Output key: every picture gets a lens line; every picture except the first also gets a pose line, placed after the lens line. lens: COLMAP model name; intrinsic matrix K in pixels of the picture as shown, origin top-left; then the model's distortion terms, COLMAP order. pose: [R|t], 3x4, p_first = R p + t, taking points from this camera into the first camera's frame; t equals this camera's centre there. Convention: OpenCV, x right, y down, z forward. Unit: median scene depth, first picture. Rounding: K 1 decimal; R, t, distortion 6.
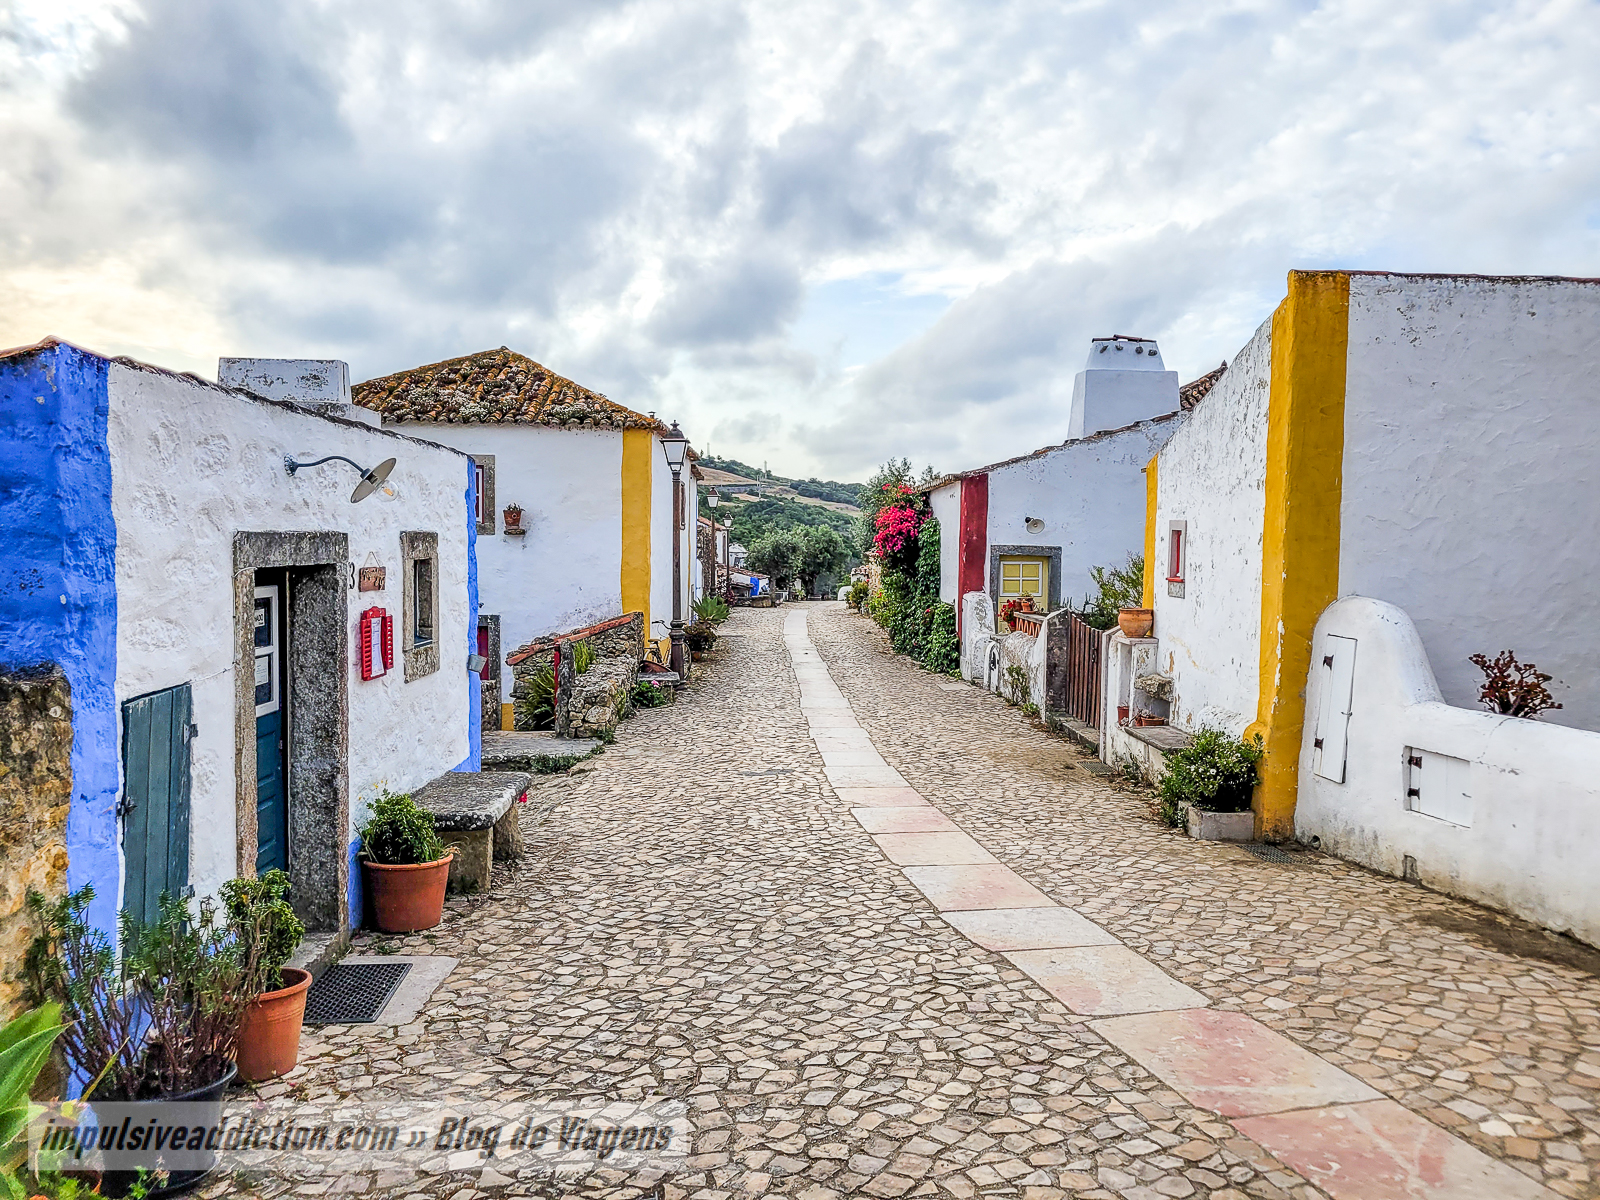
lens RADIAL K [[1207.1, 0, 825.8], [0, 1207.1, 601.1], [0, 0, 1]] dist [0.061203, -0.054560]
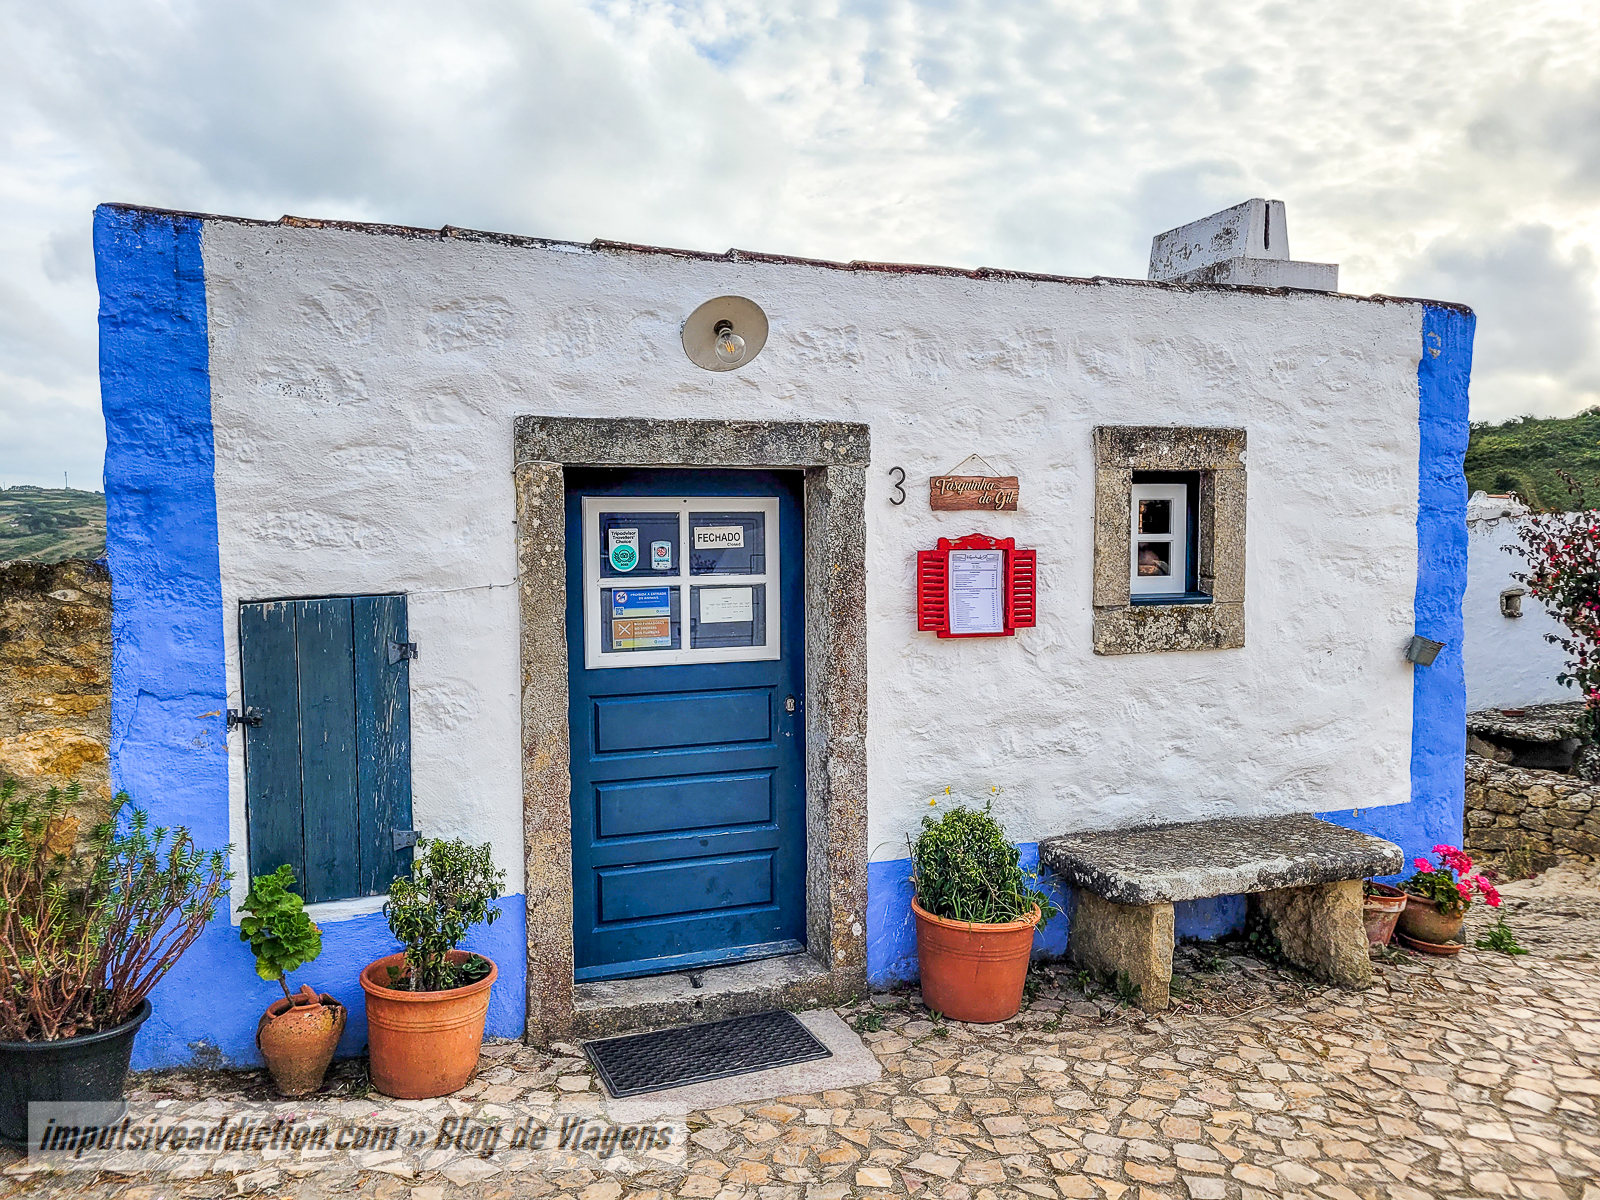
lens RADIAL K [[1202.1, 0, 819.0], [0, 1202.1, 605.8], [0, 0, 1]] dist [0.060438, -0.052845]
pose [[0.301419, 0.049821, -0.952189, 0.247708], [-0.037616, 0.998478, 0.040336, 0.020647], [0.952750, 0.023659, 0.302834, 0.689177]]
